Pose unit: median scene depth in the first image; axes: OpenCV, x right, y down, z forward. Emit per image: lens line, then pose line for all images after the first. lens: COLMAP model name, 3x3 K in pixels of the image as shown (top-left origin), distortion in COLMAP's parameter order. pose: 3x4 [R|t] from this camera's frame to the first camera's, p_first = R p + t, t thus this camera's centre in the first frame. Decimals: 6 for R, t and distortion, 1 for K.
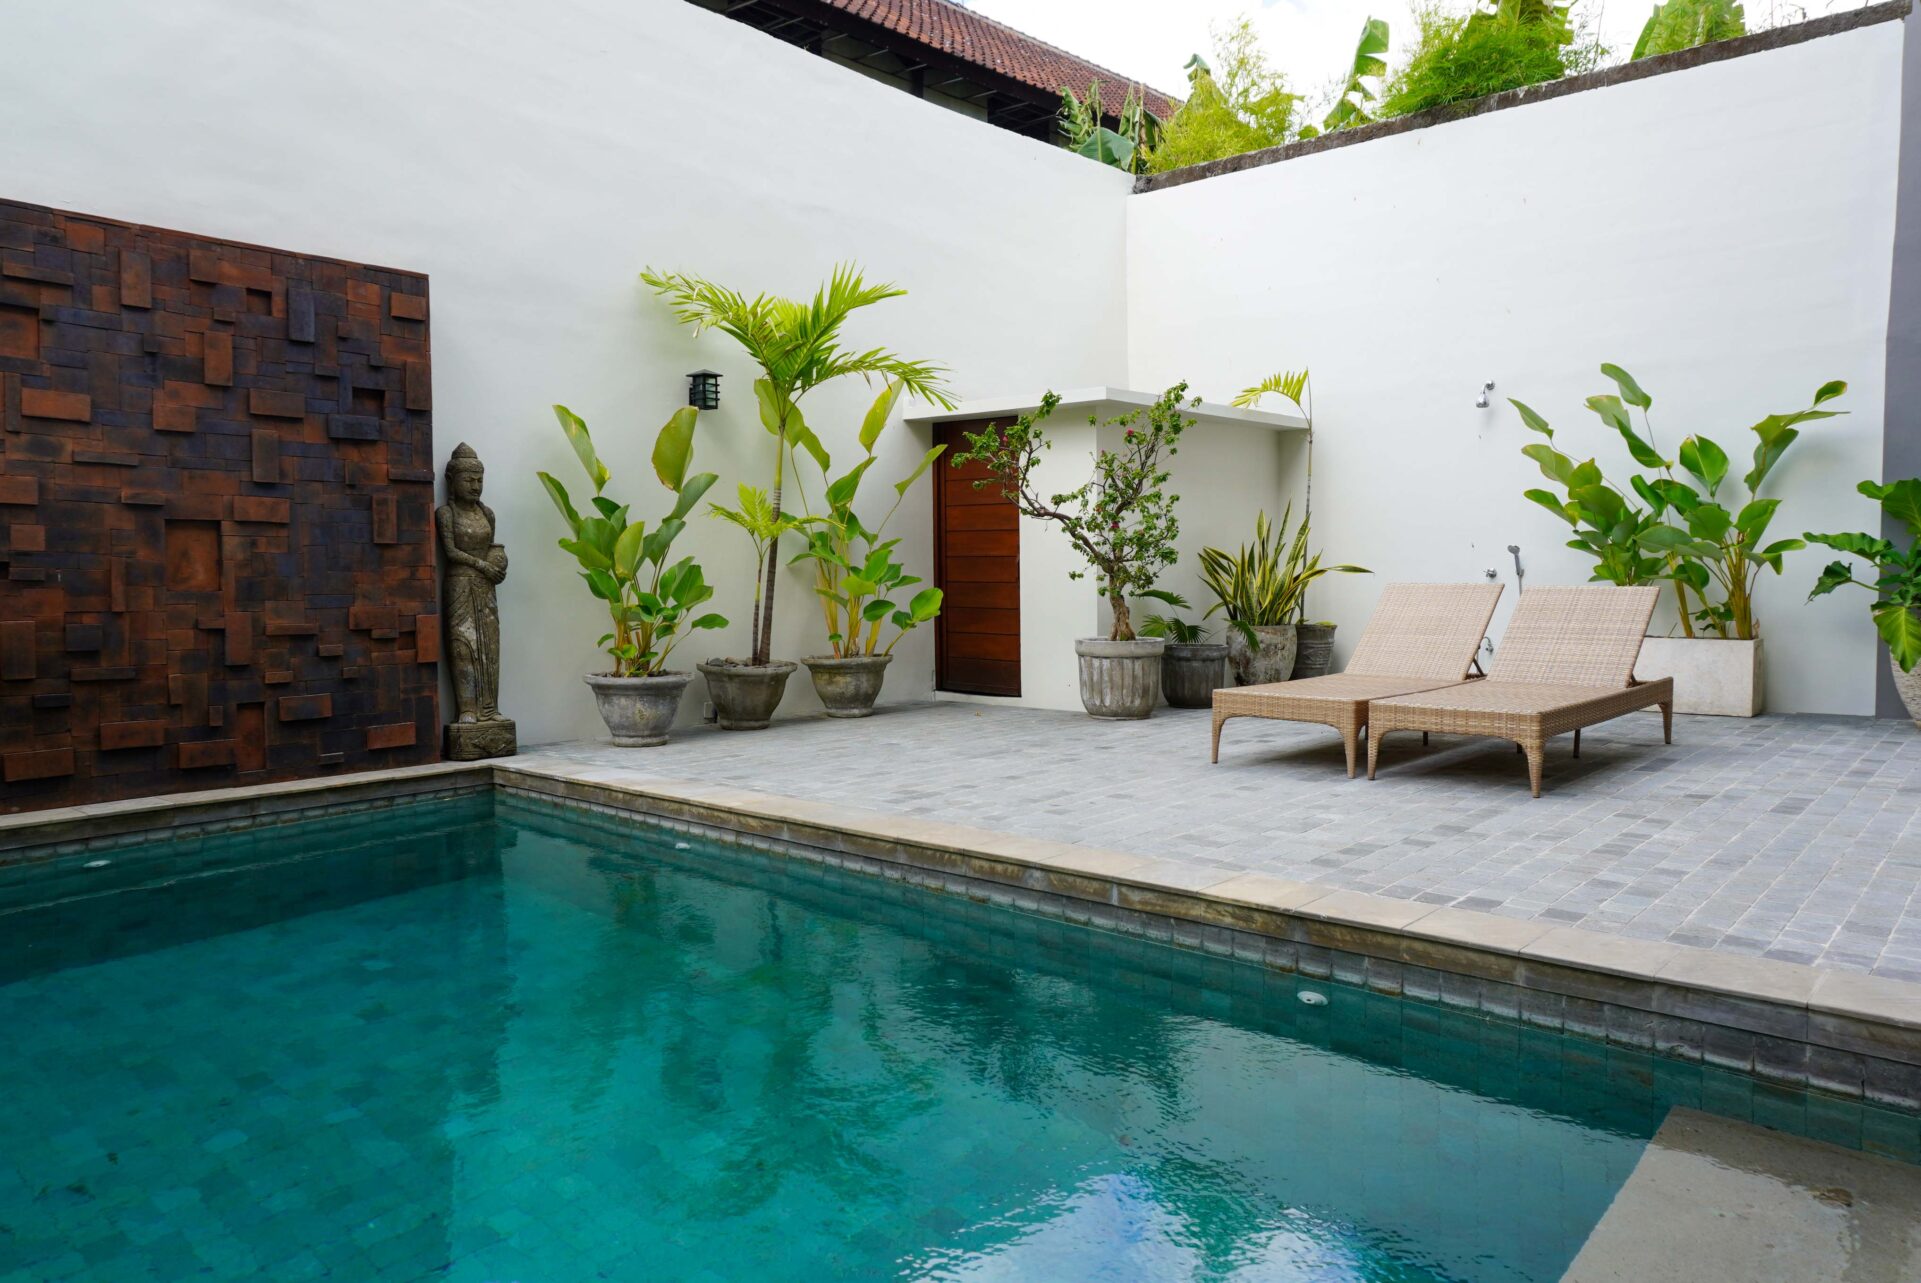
lens RADIAL K [[1334.3, 0, 961.9], [0, 1334.3, 632.4], [0, 0, 1]] dist [-0.002211, 0.038911]
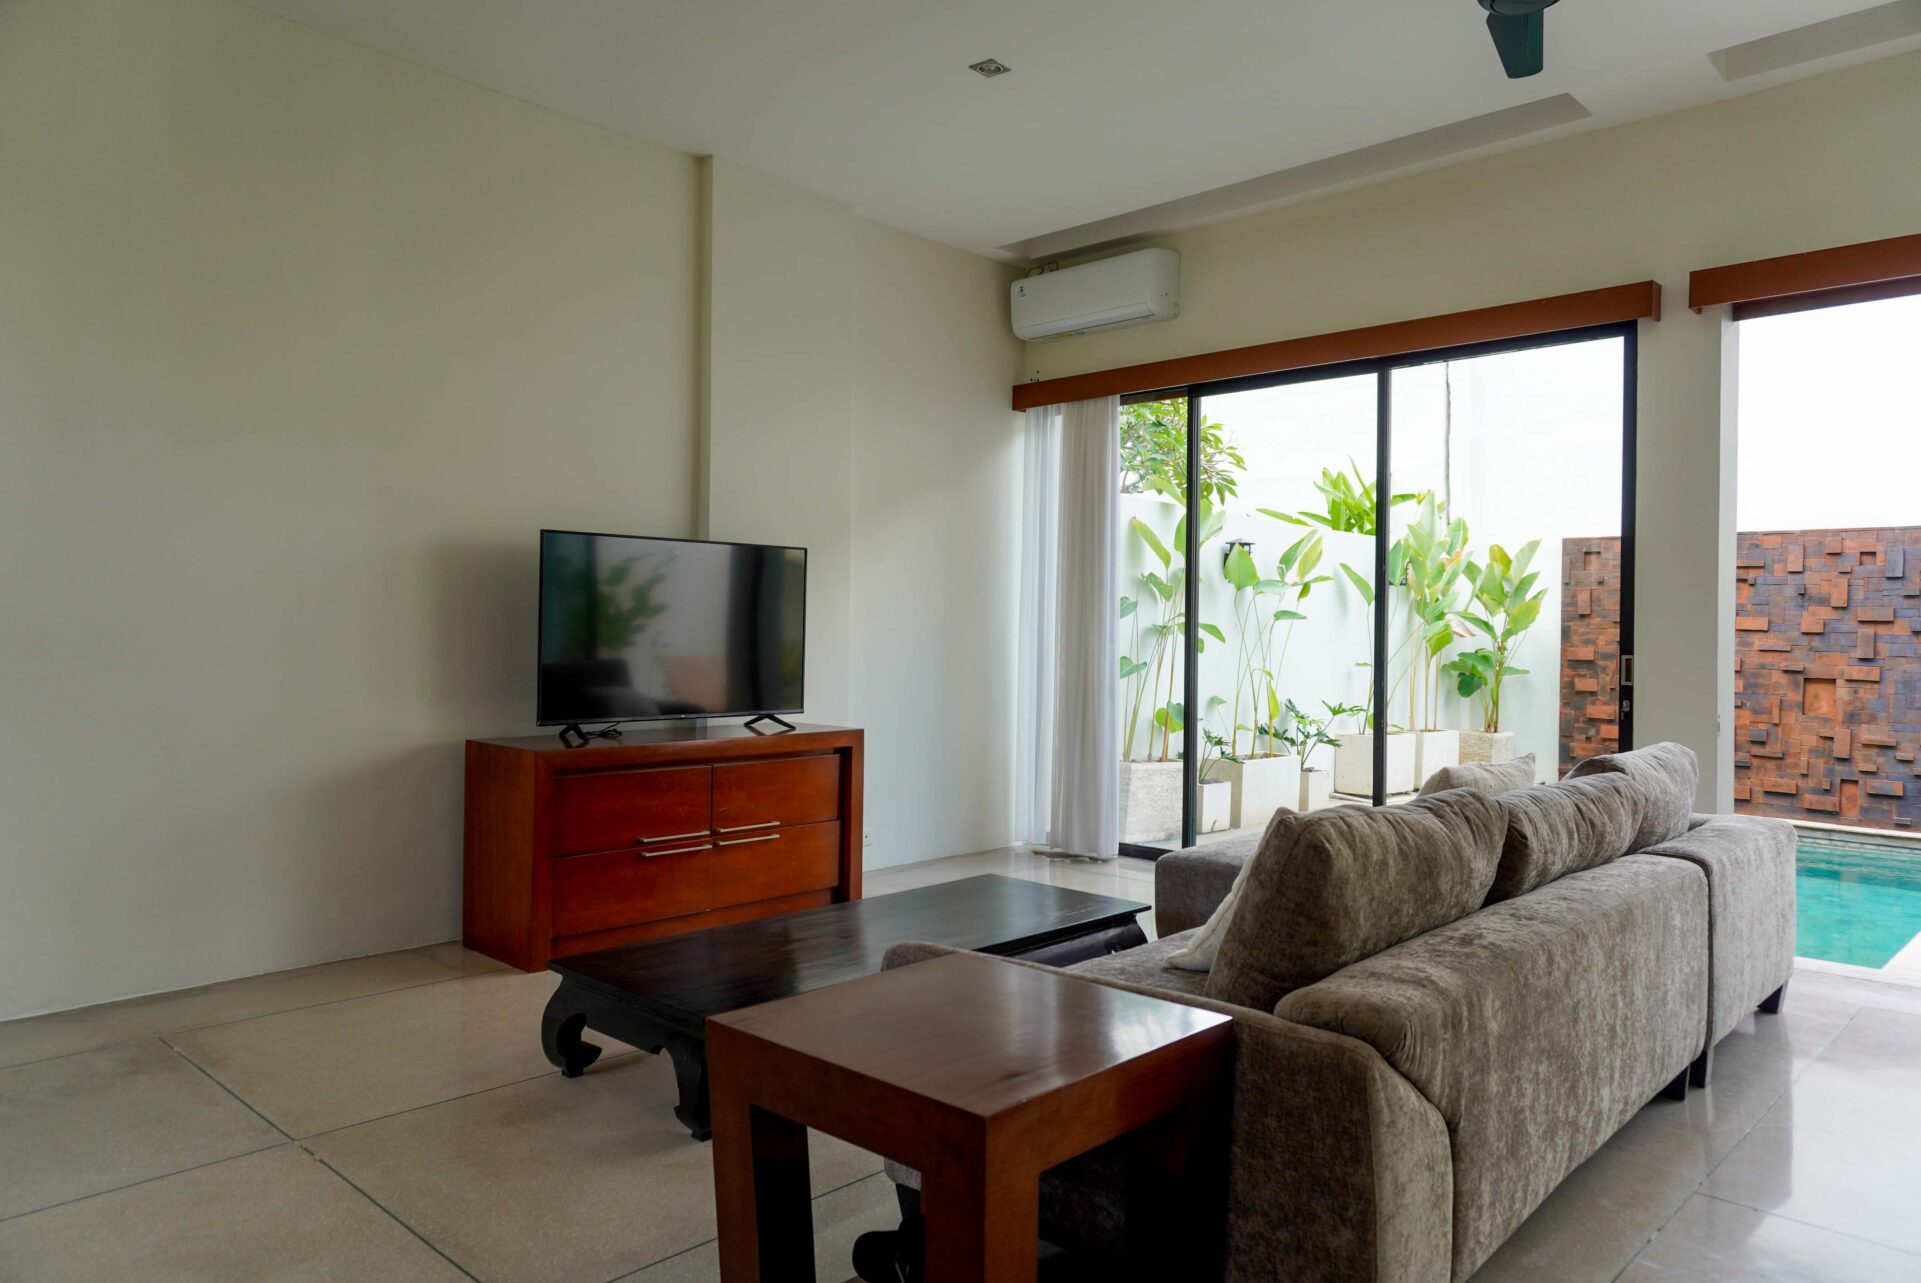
lens RADIAL K [[1273.3, 0, 954.7], [0, 1273.3, 636.1], [0, 0, 1]] dist [0.006372, 0.004170]
pose [[-0.052079, -0.002574, -0.998640, 1.264805], [-0.077683, 0.996977, 0.001482, -0.049766], [0.995617, 0.077655, -0.052121, -0.127812]]
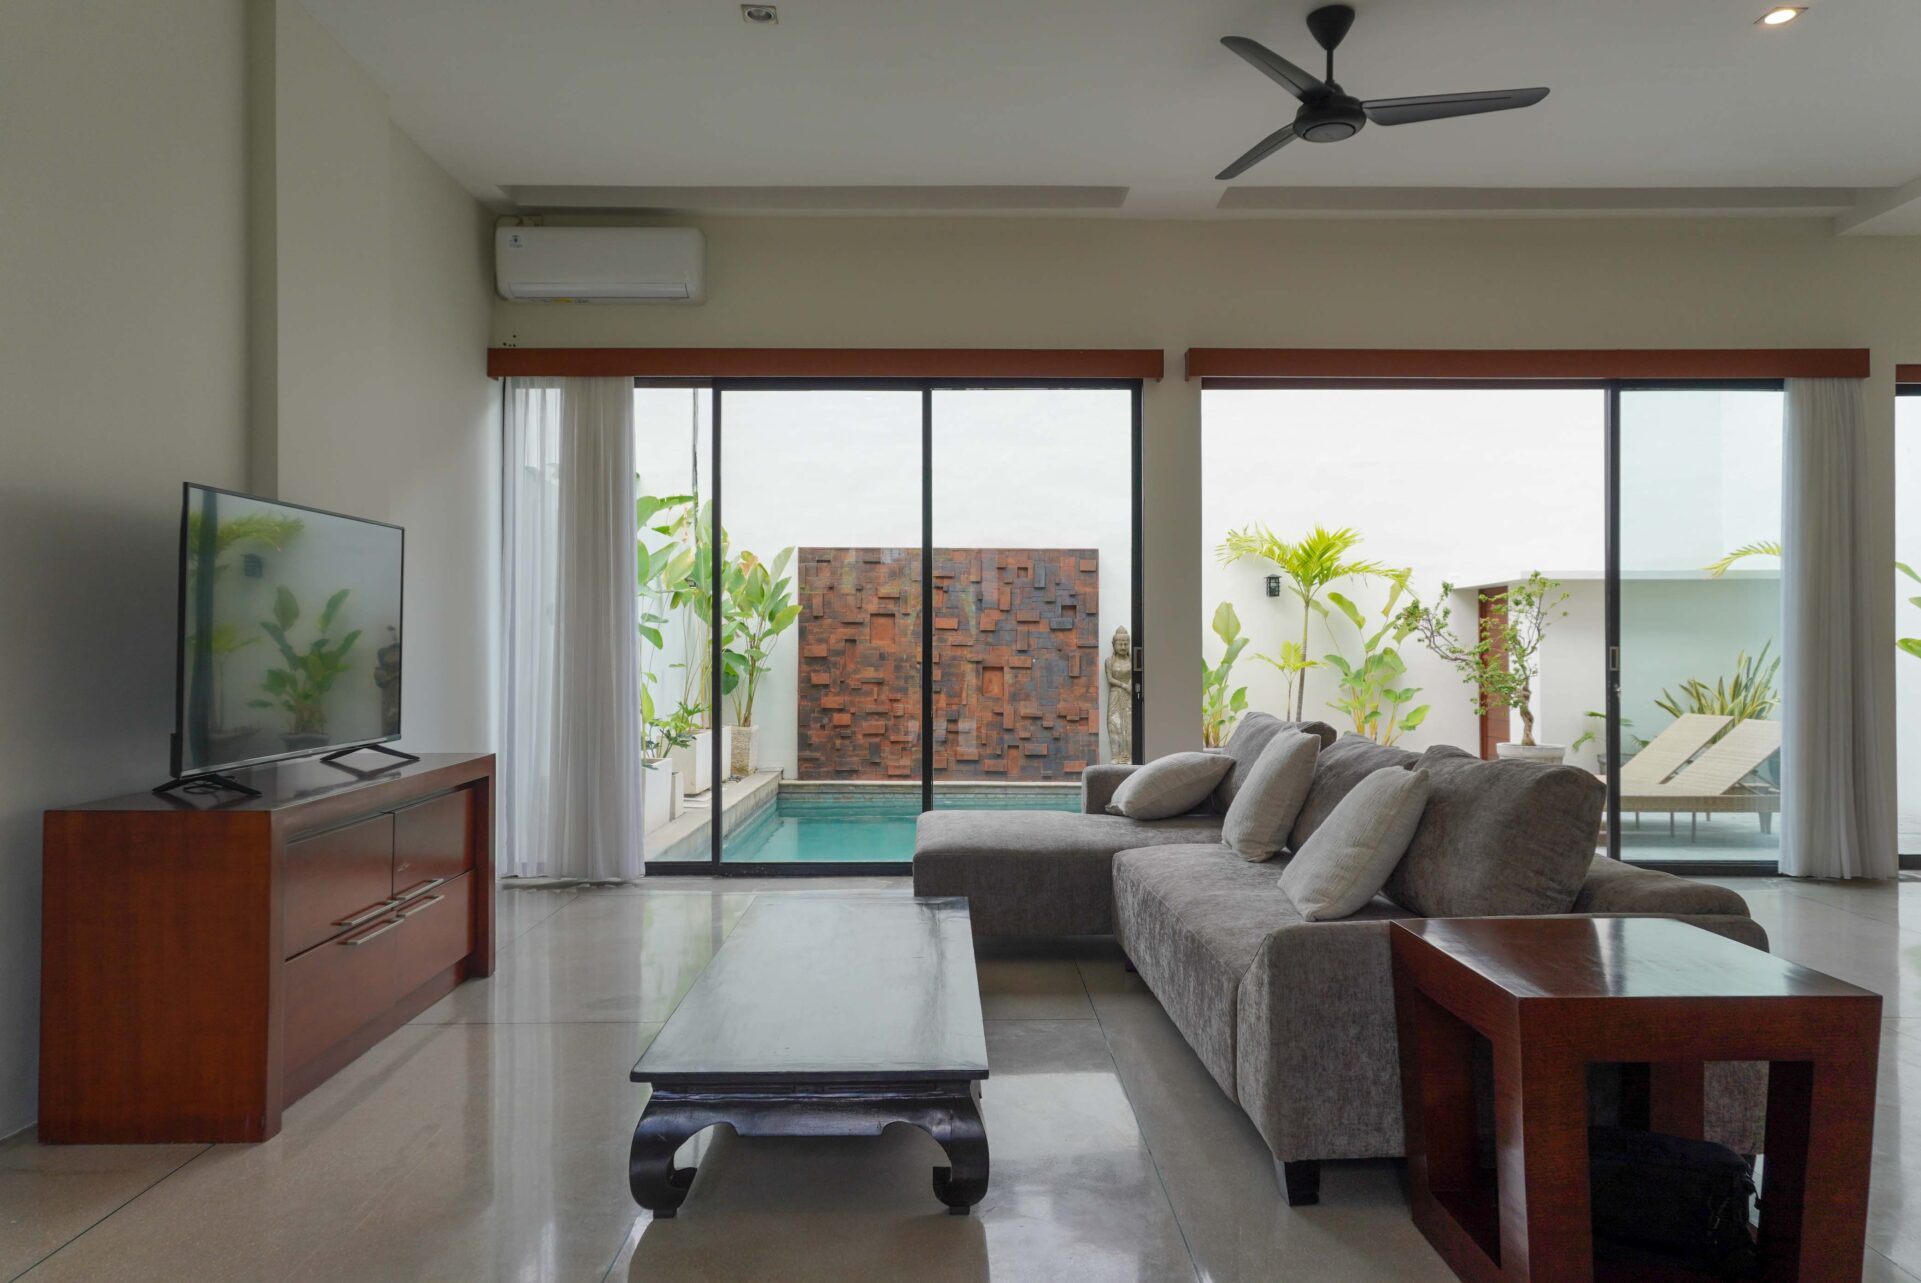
lens RADIAL K [[1295.6, 0, 960.5], [0, 1295.6, 641.5], [0, 0, 1]] dist [-0.002023, 0.000719]
pose [[0.661936, -0.005775, -0.749538, 1.092437], [-0.044373, 0.997915, -0.046875, -0.017491], [0.748246, 0.064287, 0.660300, -0.559320]]
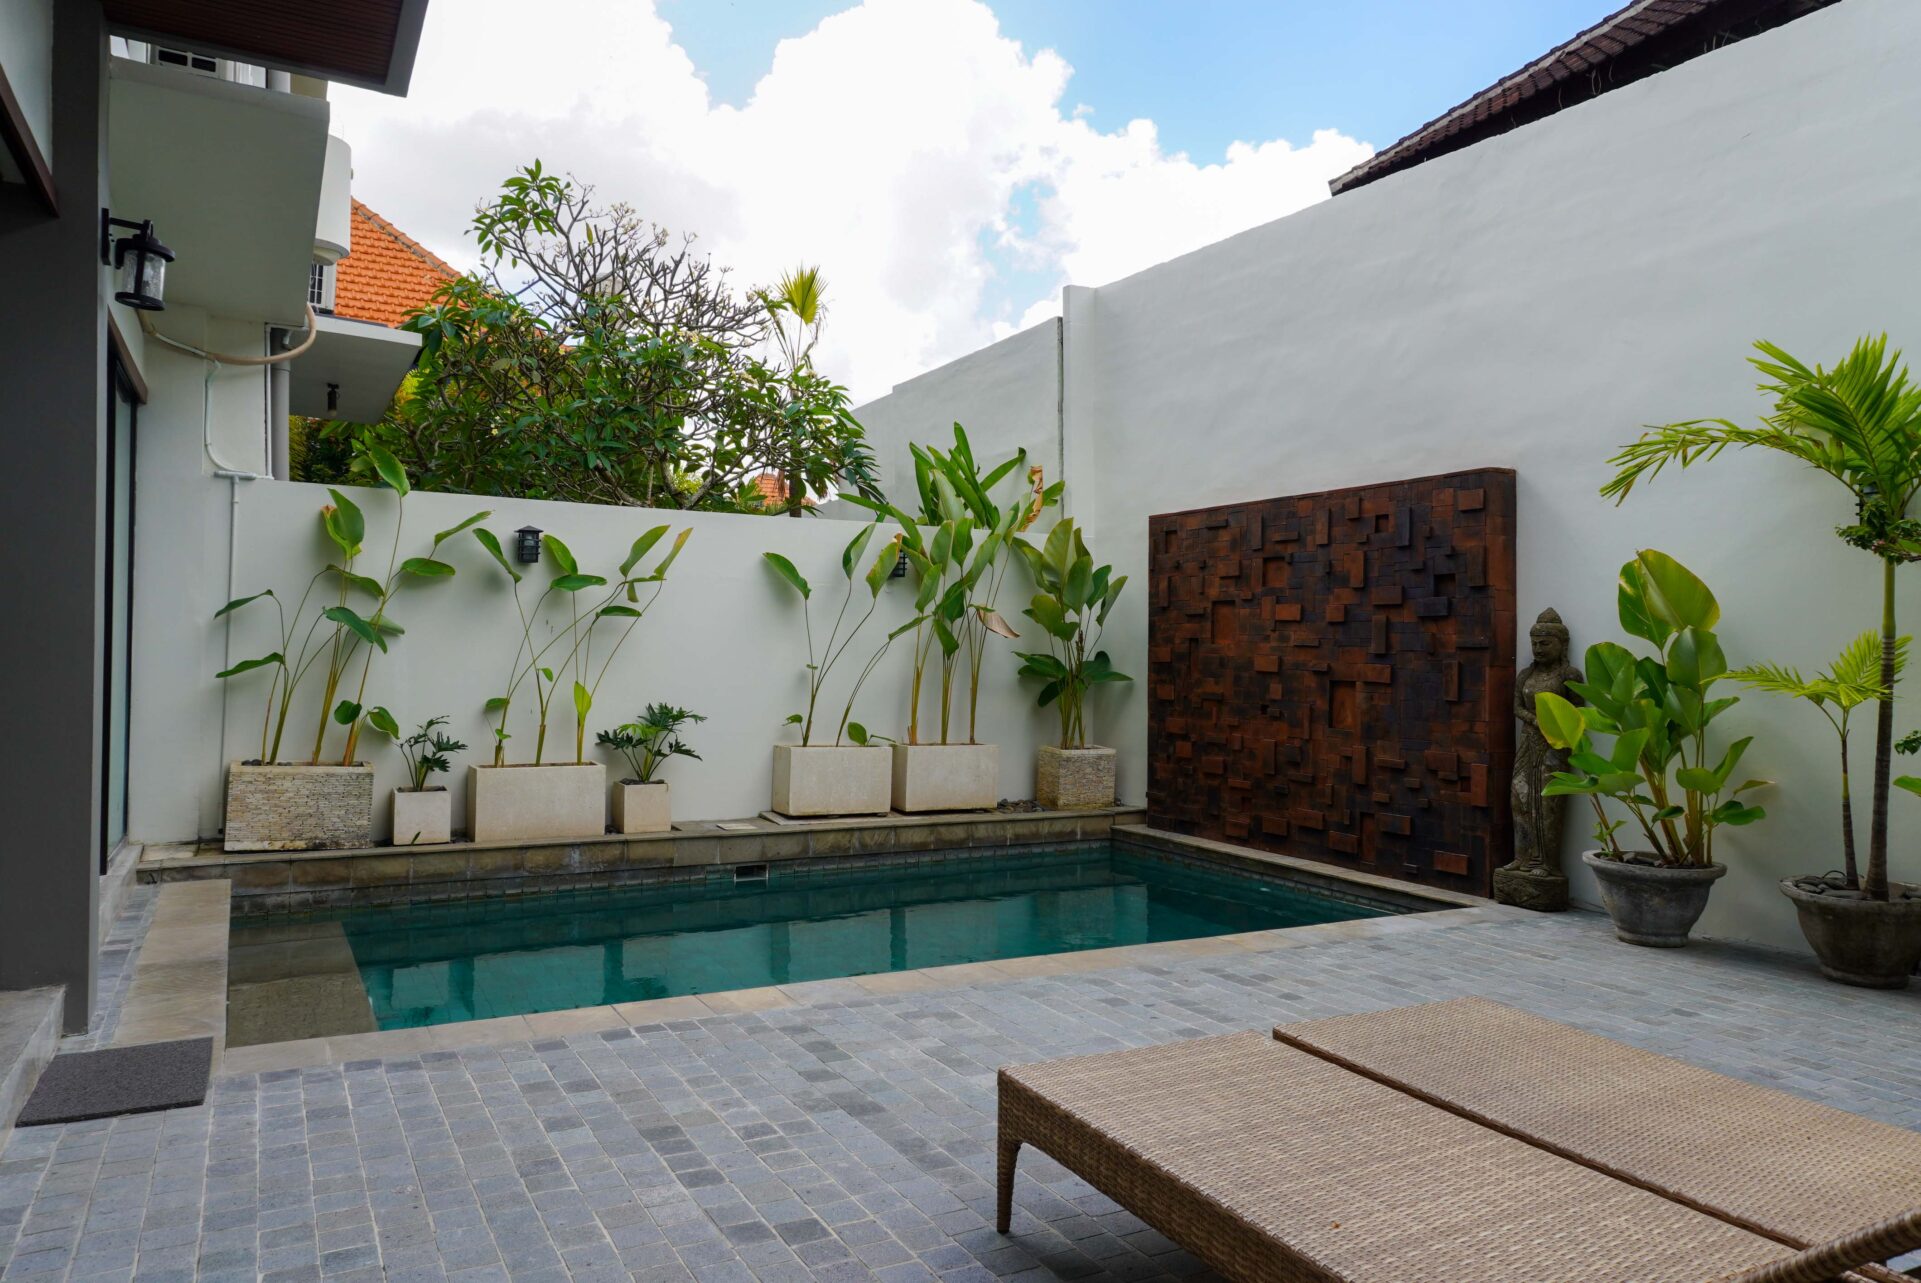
lens RADIAL K [[1273.3, 0, 954.7], [0, 1273.3, 636.1], [0, 0, 1]] dist [0.006372, 0.004170]
pose [[-0.361286, -0.019986, -0.932241, 0.859281], [-0.065372, 0.997853, 0.003942, -0.107650], [0.930161, 0.062367, -0.361817, 1.077119]]
